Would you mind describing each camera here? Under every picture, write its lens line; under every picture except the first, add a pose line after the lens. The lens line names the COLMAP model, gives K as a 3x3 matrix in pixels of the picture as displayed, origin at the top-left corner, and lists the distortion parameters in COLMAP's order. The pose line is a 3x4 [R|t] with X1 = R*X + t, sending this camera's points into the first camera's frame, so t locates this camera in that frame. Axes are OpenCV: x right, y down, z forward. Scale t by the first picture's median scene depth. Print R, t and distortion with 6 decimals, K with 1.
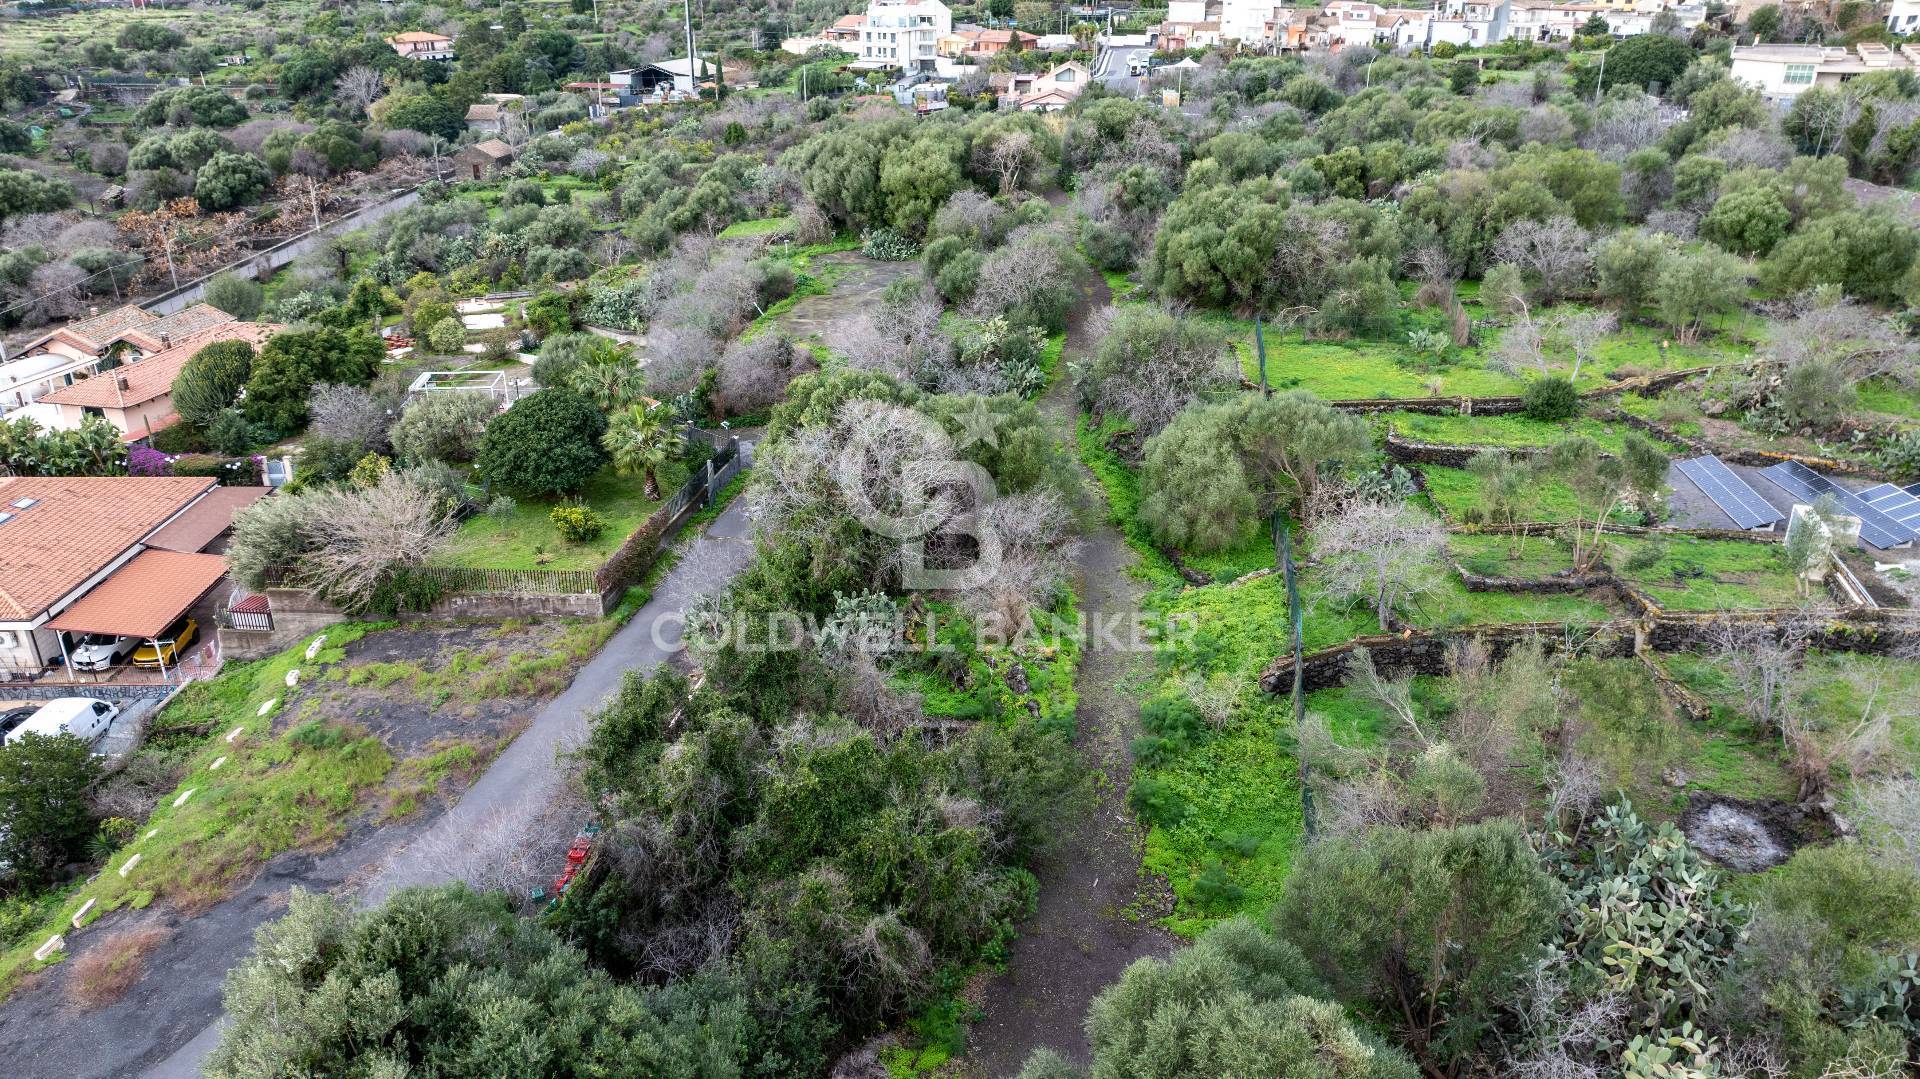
lens RADIAL K [[1368.4, 0, 960.0], [0, 1368.4, 539.5], [0, 0, 1]] dist [-0.010296, -0.018752]
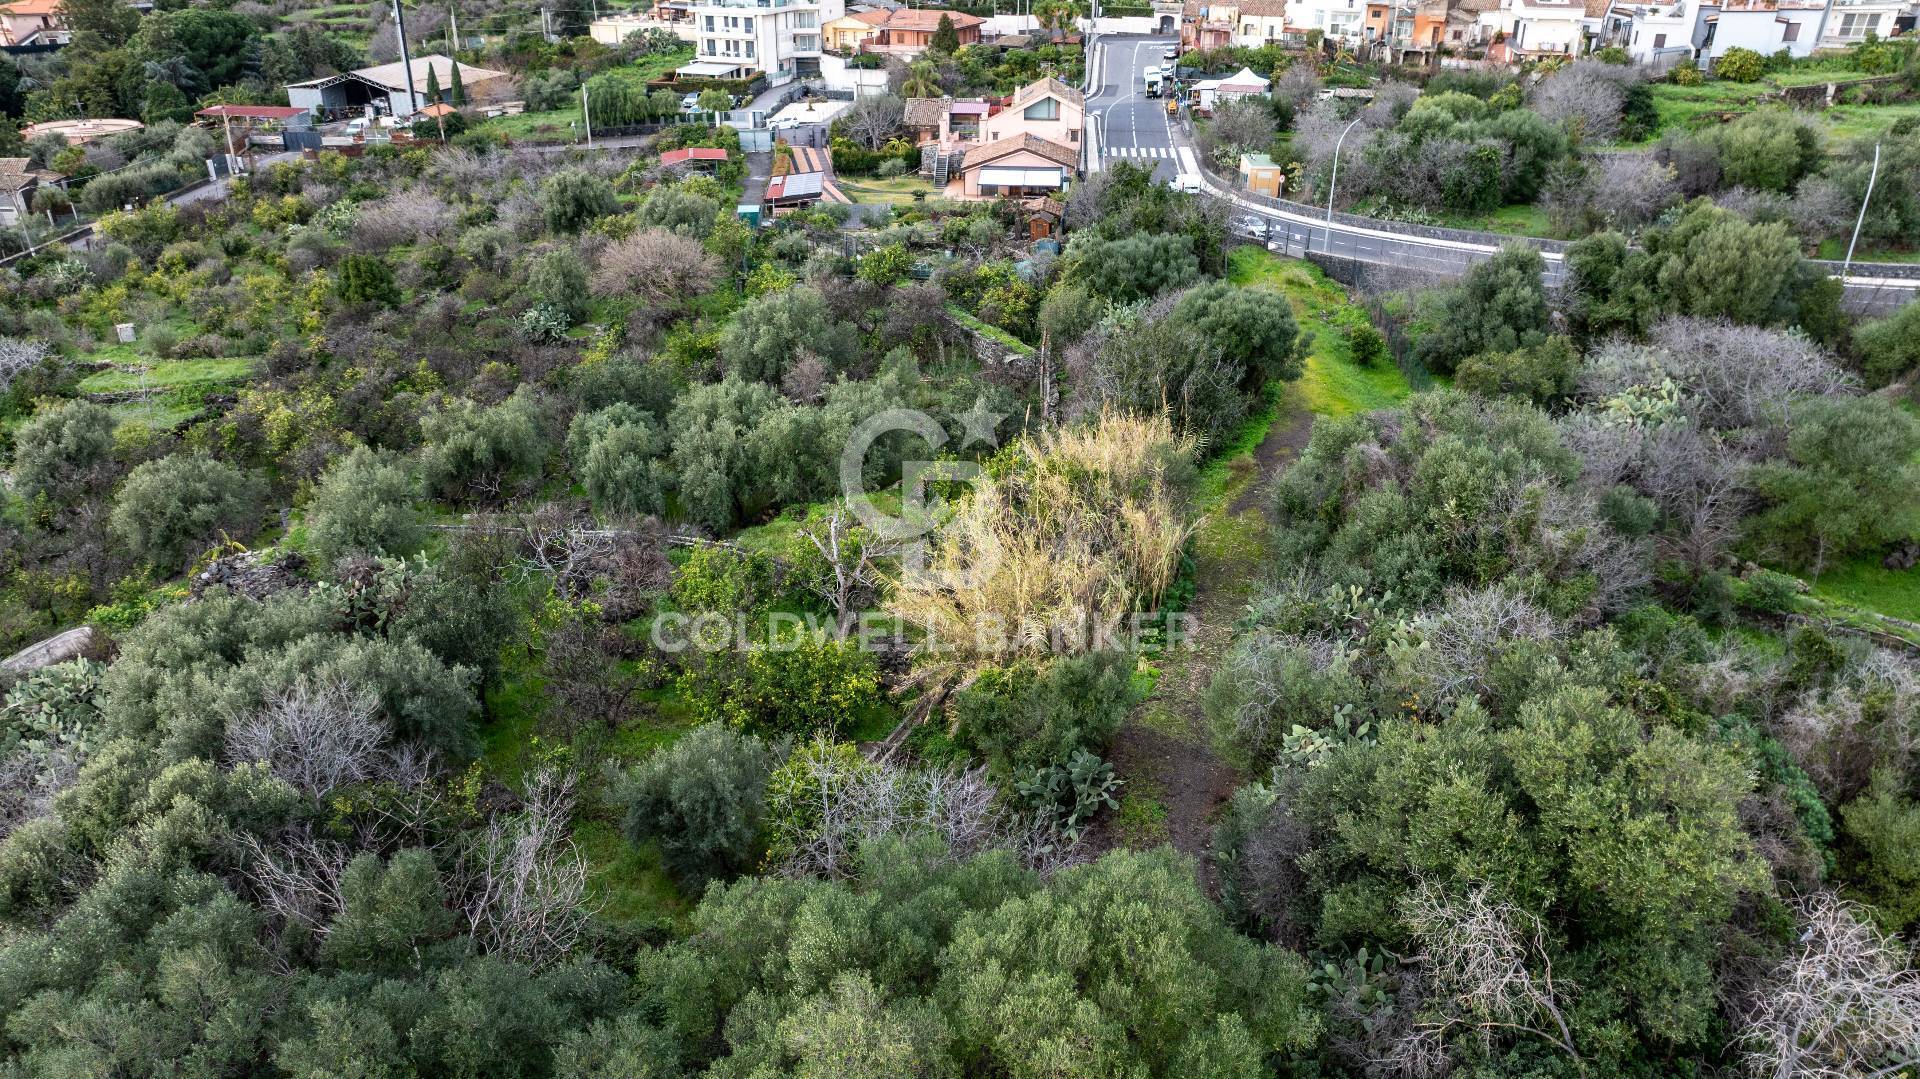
lens RADIAL K [[1373.0, 0, 960.0], [0, 1373.0, 539.5], [0, 0, 1]] dist [-0.052687, 0.075856]
pose [[0.998535, -0.023330, 0.048826, 0.023156], [0.021335, 0.998932, 0.040985, -0.336765], [-0.049730, -0.039883, 0.997966, 0.788816]]
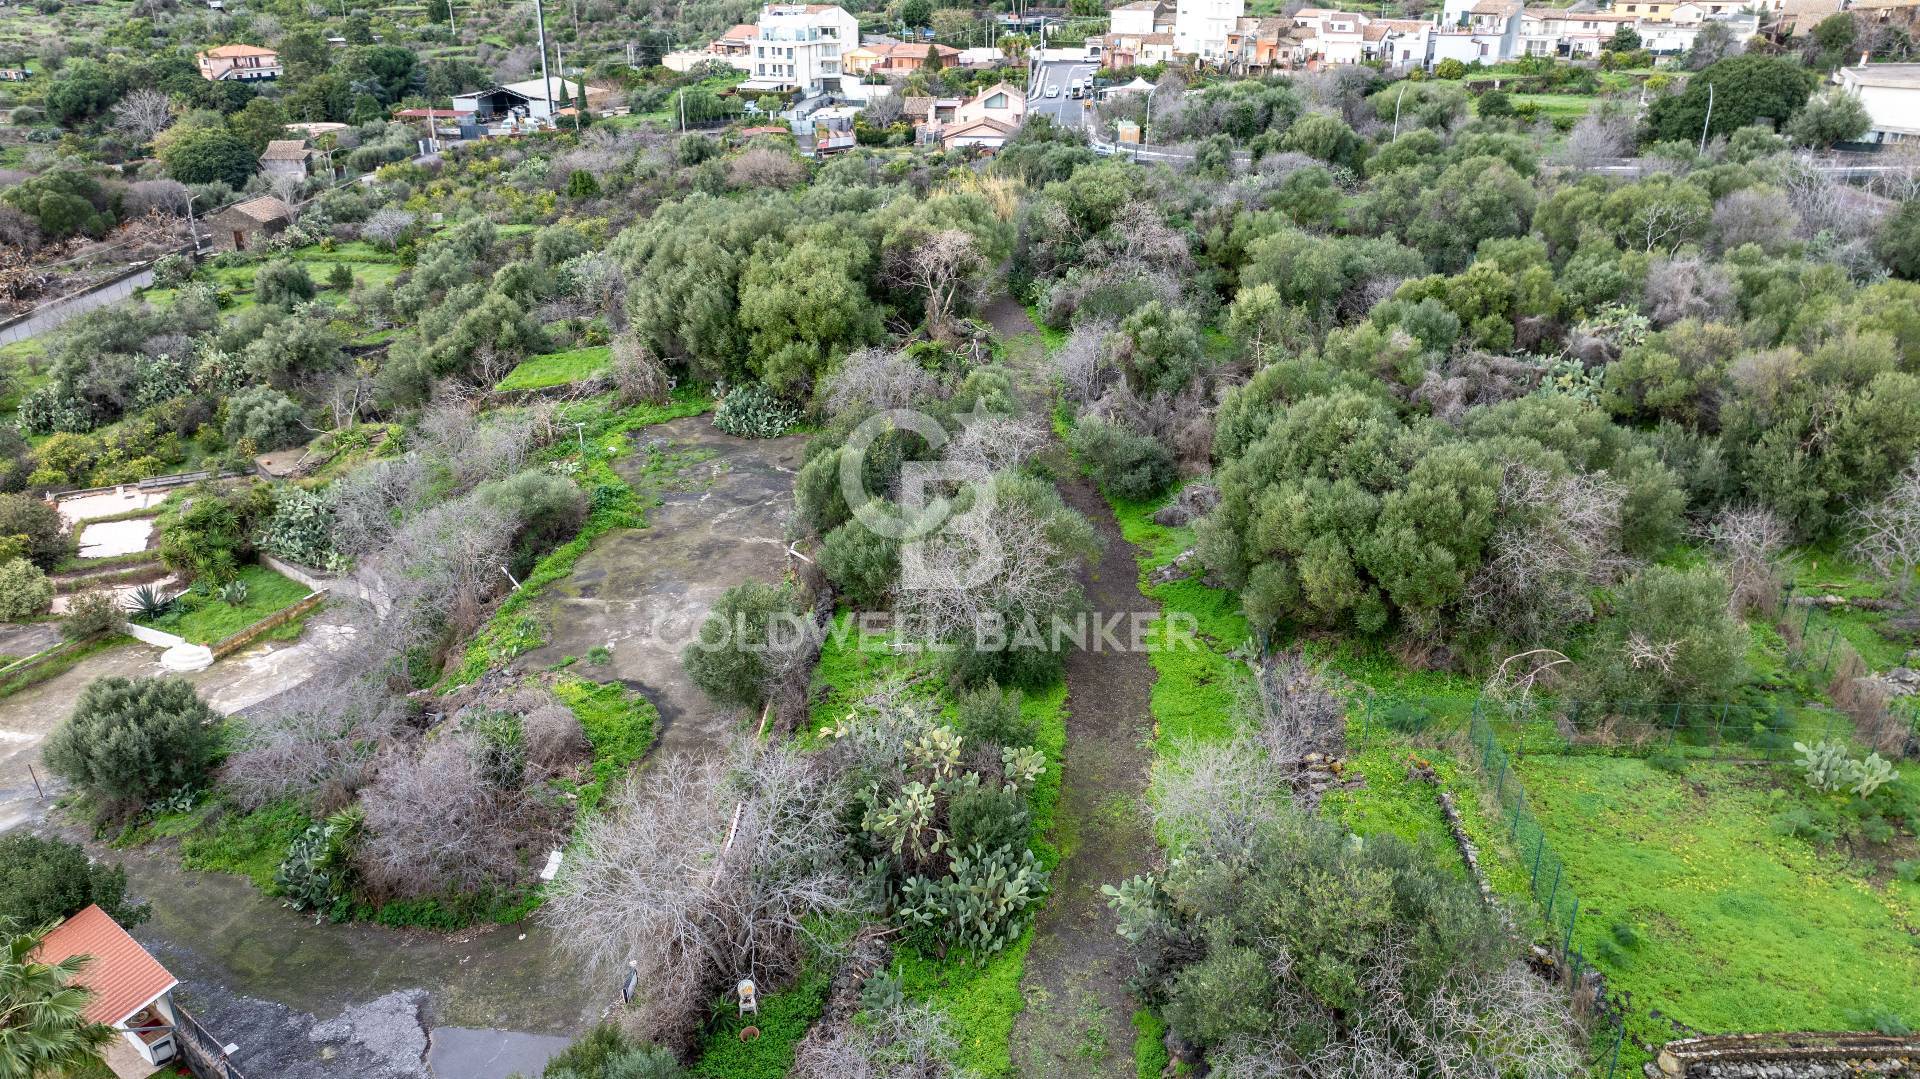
lens RADIAL K [[1368.4, 0, 960.0], [0, 1368.4, 539.5], [0, 0, 1]] dist [-0.010296, -0.018752]
pose [[0.998214, -0.023763, 0.054803, 0.006262], [0.023784, 0.999717, 0.000252, -0.133605], [-0.054794, 0.001052, 0.998497, 0.311873]]
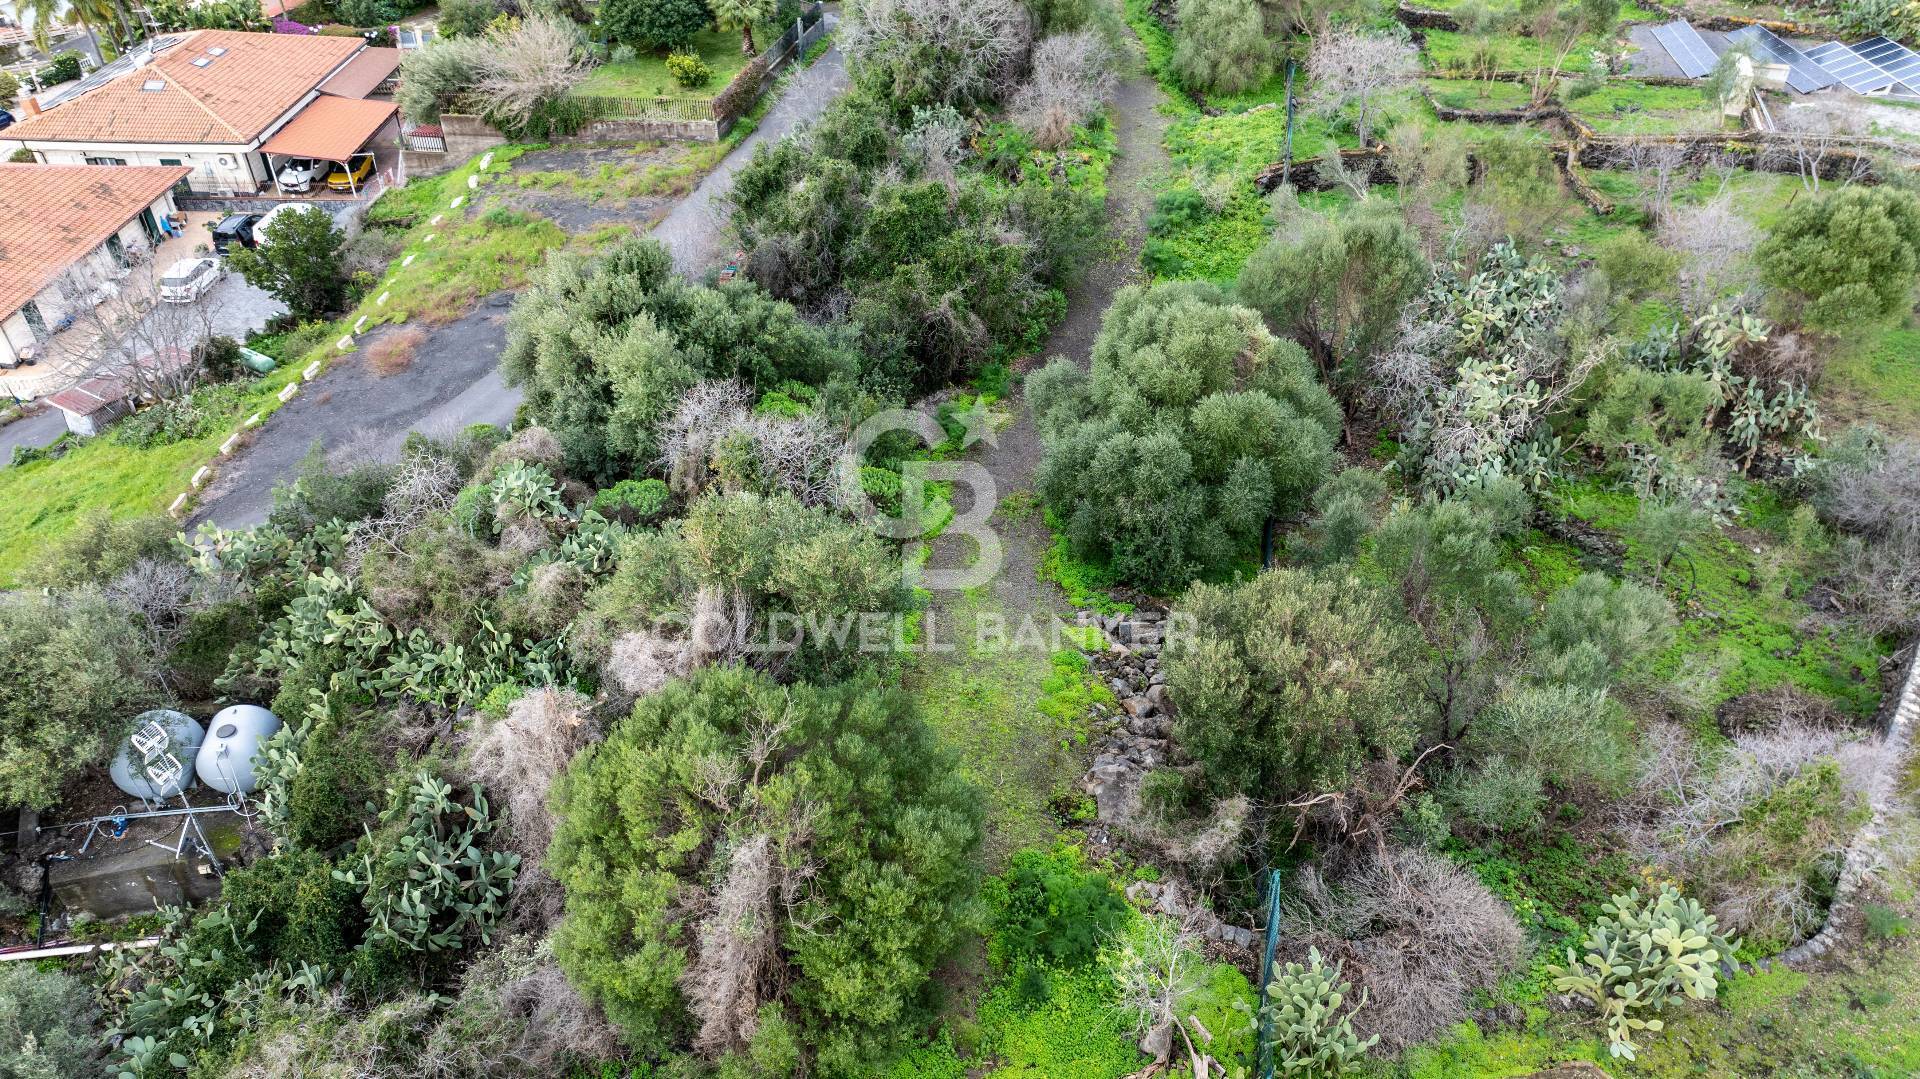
lens RADIAL K [[1371.1, 0, 960.0], [0, 1371.1, 539.5], [0, 0, 1]] dist [-0.029936, 0.026555]
pose [[0.998980, 0.026687, -0.036427, 0.002054], [-0.017115, 0.970260, 0.241460, 0.043567], [0.041787, -0.240591, 0.969727, -0.103226]]
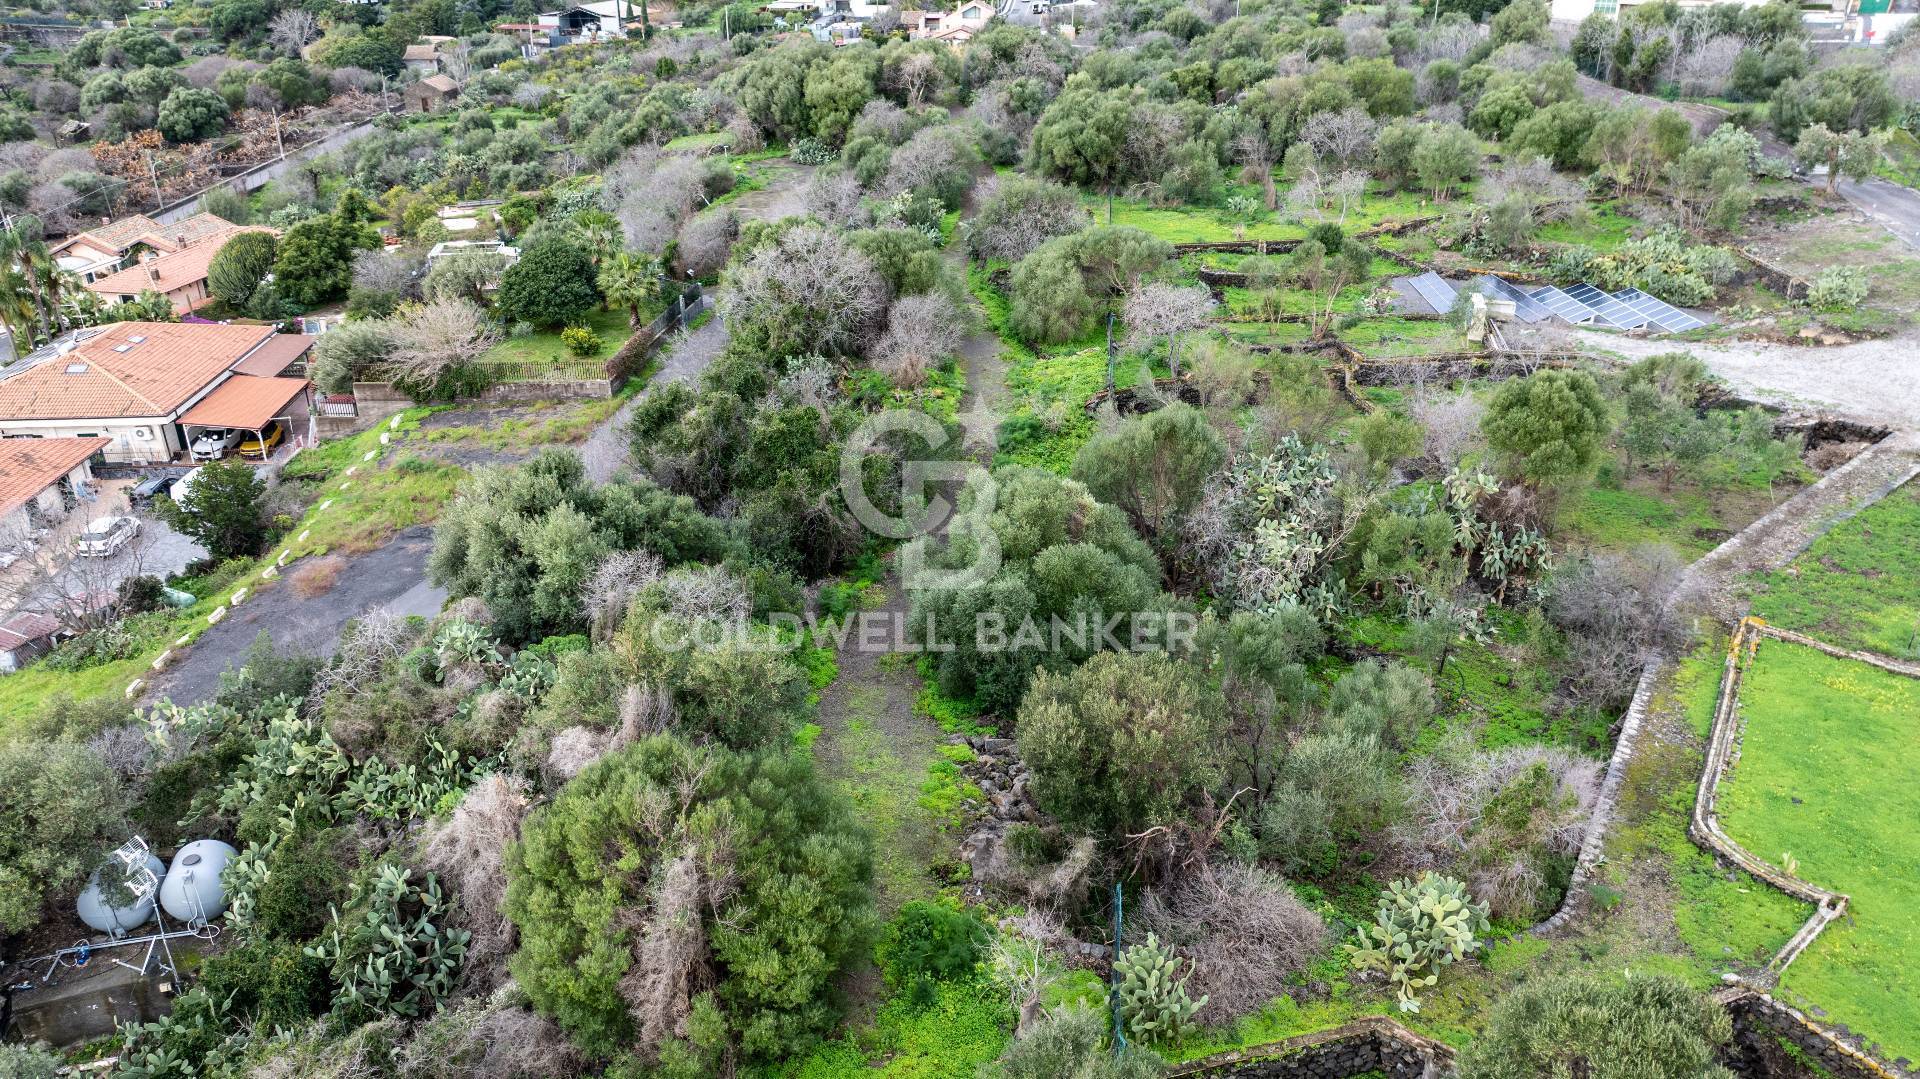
lens RADIAL K [[1371.1, 0, 960.0], [0, 1371.1, 539.5], [0, 0, 1]] dist [-0.029936, 0.026555]
pose [[0.998333, -0.025060, 0.051994, 0.003198], [0.023295, 0.999140, 0.034287, 0.066975], [-0.052808, -0.033019, 0.998059, -0.154131]]
